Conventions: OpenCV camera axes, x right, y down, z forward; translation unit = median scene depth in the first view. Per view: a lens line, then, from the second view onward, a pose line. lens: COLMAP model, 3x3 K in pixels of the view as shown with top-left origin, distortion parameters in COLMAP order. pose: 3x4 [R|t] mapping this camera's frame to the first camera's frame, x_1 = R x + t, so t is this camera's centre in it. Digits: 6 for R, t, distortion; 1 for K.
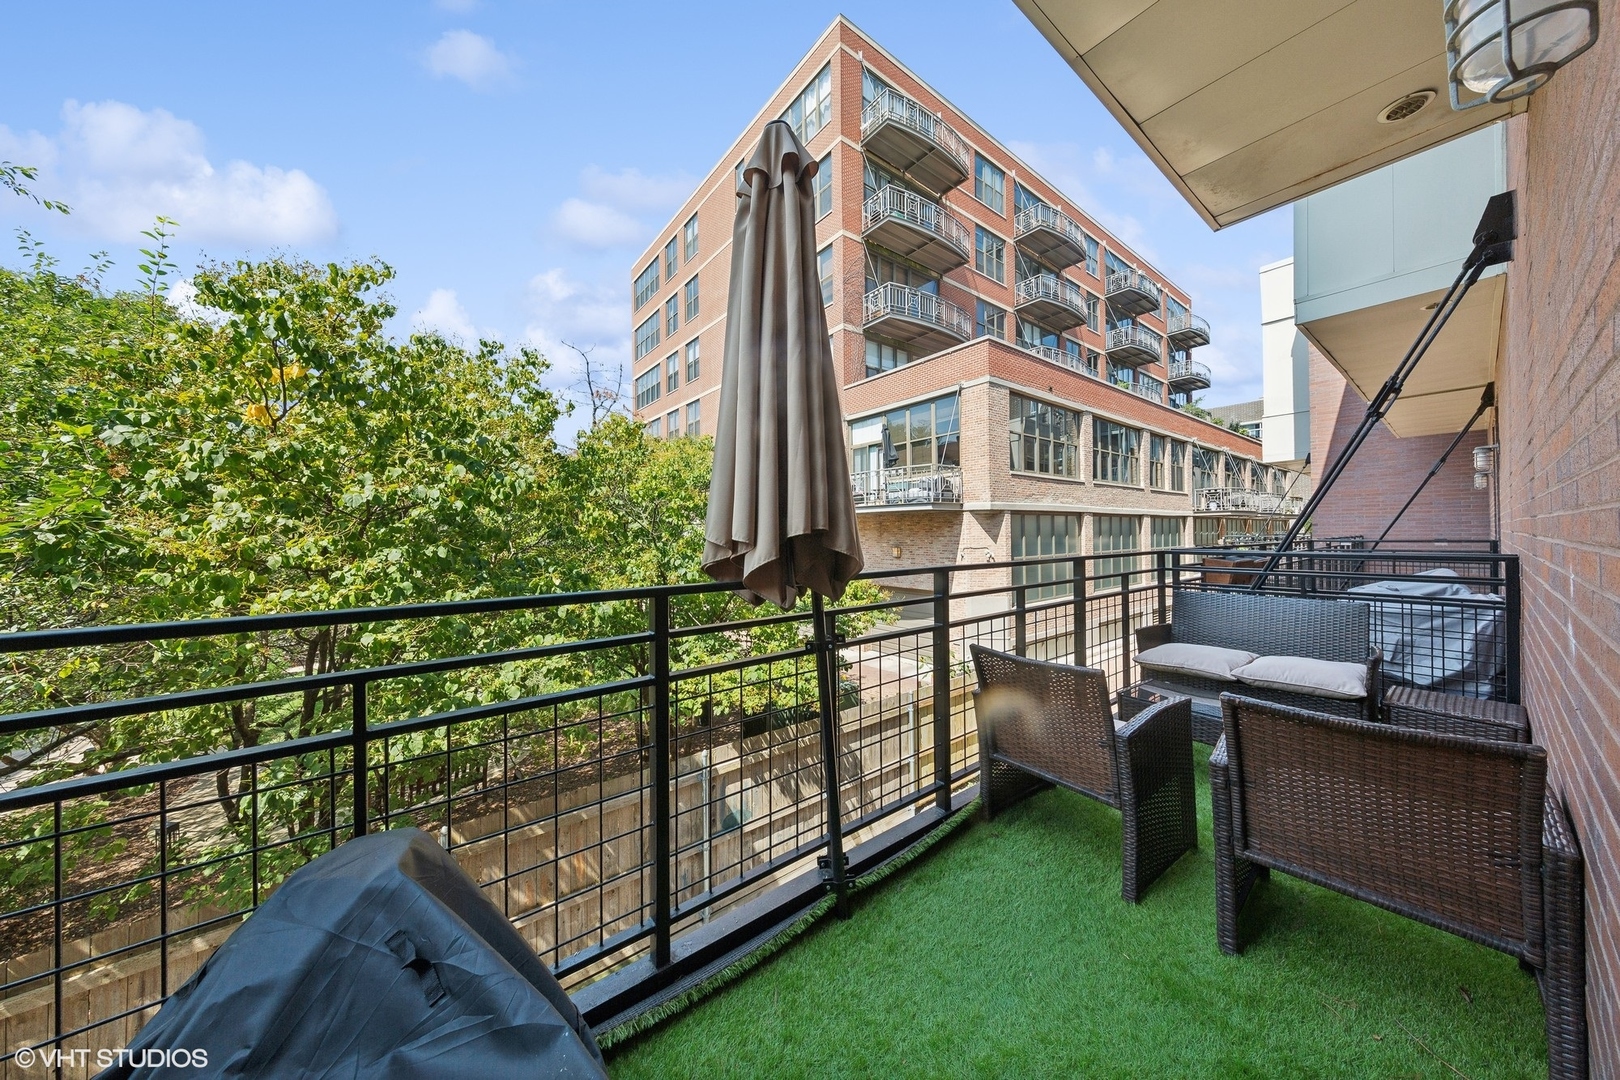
lens RADIAL K [[512.7, 0, 807.1], [0, 512.7, 535.8], [0, 0, 1]] dist [0.000720, -0.000040]
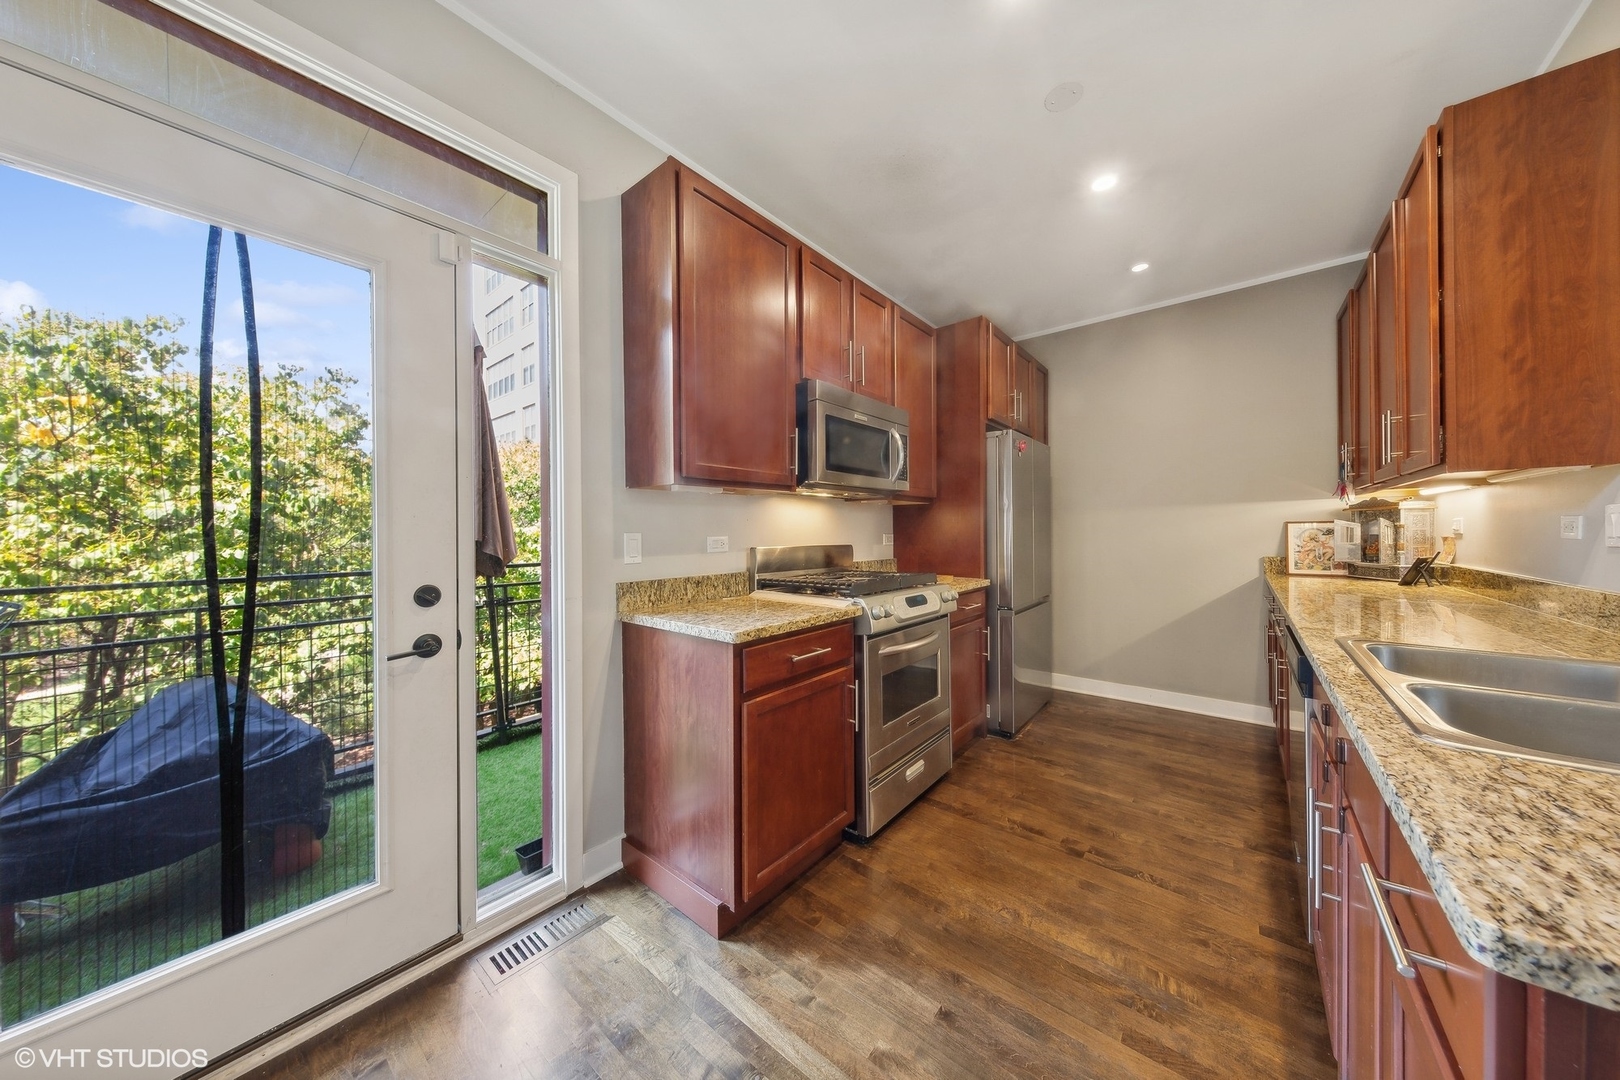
lens RADIAL K [[512.7, 0, 807.1], [0, 512.7, 535.8], [0, 0, 1]] dist [0.000720, -0.000040]
pose [[0.975384, -0.006065, 0.220430, 0.353213], [0.005418, 0.999979, 0.003541, -0.008949], [-0.220447, -0.002260, 0.975396, -0.510667]]
